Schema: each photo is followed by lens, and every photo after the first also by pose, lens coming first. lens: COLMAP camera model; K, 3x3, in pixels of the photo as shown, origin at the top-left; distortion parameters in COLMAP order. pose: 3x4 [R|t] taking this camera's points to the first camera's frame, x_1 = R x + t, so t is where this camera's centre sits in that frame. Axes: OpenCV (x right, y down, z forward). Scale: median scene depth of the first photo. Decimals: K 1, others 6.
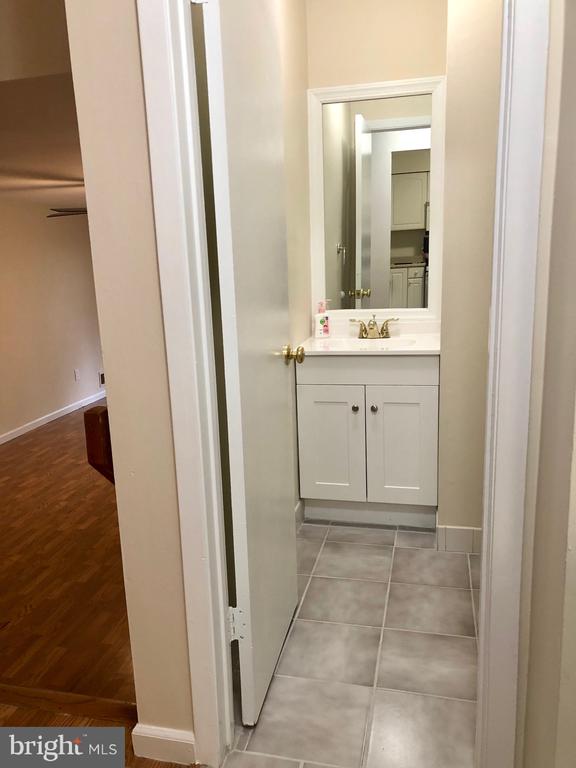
lens RADIAL K [[625.6, 0, 288.0], [0, 625.6, 384.0], [0, 0, 1]] dist [0.011440, 0.006899]
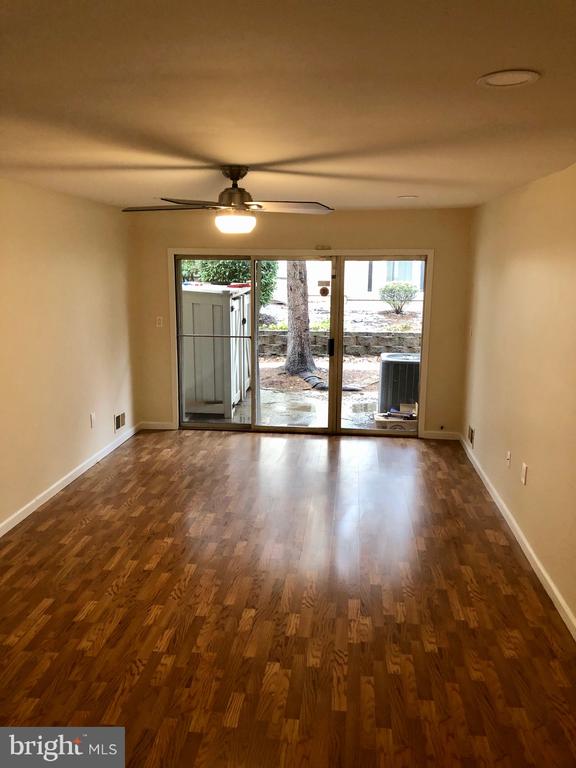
lens RADIAL K [[625.6, 0, 288.0], [0, 625.6, 384.0], [0, 0, 1]] dist [0.011440, 0.006899]
pose [[0.991801, 0.016592, 0.126710, -0.288771], [-0.014197, 0.999704, -0.019782, -0.067158], [-0.127001, 0.017821, 0.991742, 0.320201]]
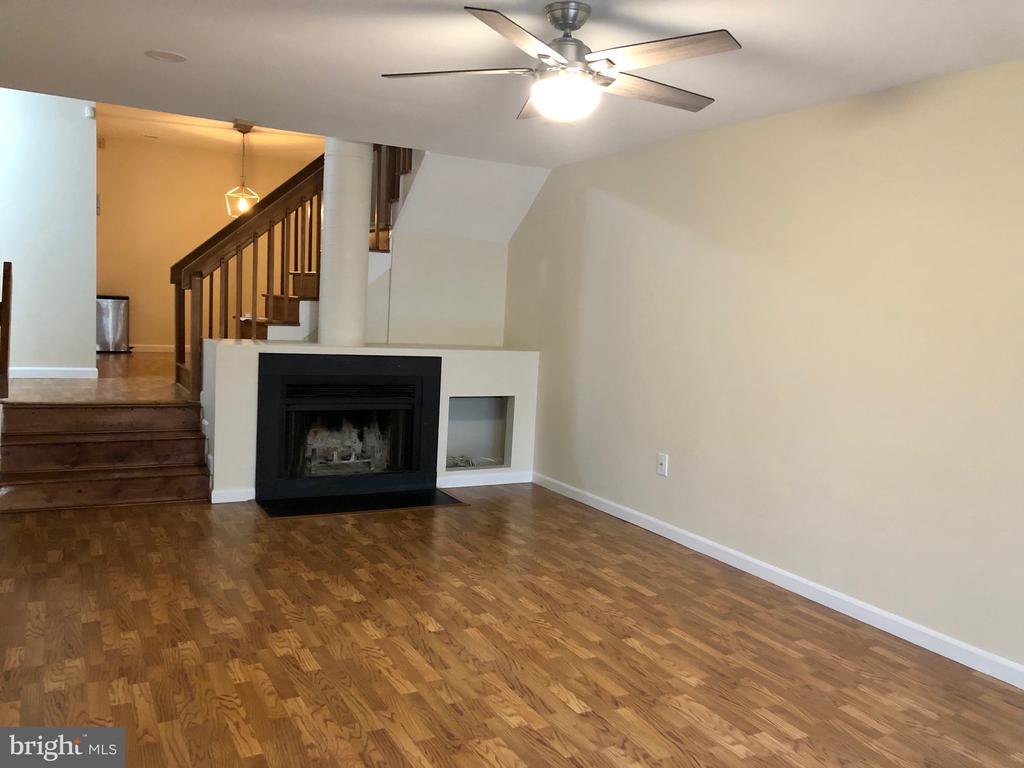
lens RADIAL K [[834.1, 0, 512.0], [0, 834.1, 384.0], [0, 0, 1]] dist [0.011440, 0.006899]
pose [[-0.749465, 0.060364, -0.659287, 0.130845], [-0.164036, 0.947851, 0.273259, -0.216299], [0.641401, 0.312945, -0.700479, 1.398454]]
